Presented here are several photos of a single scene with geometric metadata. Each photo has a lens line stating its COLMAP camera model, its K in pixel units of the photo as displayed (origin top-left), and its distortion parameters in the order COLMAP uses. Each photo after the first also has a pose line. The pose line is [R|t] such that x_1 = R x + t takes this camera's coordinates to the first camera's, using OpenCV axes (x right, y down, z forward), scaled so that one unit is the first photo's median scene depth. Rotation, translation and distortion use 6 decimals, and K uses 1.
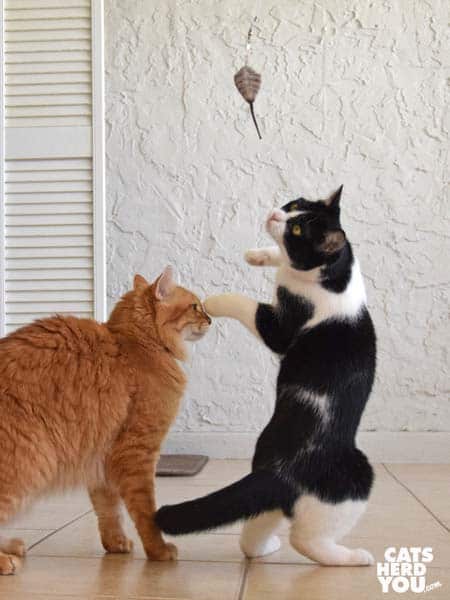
lens RADIAL K [[879.4, 0, 207.3], [0, 879.4, 316.9], [0, 0, 1]] dist [0.015909, 0.000000]
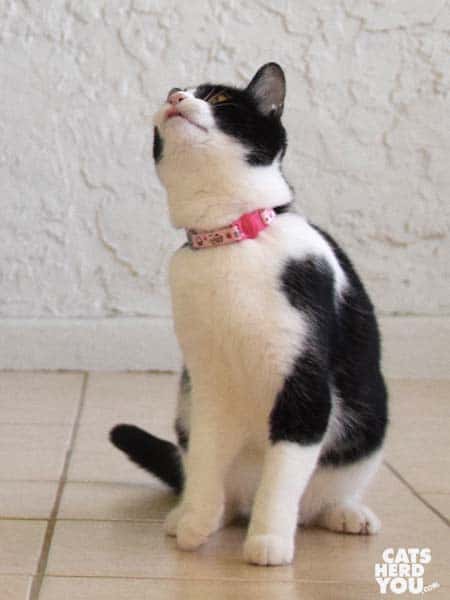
lens RADIAL K [[879.4, 0, 196.1], [0, 879.4, 309.8], [0, 0, 1]] dist [0.015909, 0.000000]
pose [[0.999868, -0.002130, -0.016130, 0.145901], [0.002082, 0.999993, -0.003015, 0.128040], [0.016136, 0.002981, 0.999865, 0.492872]]
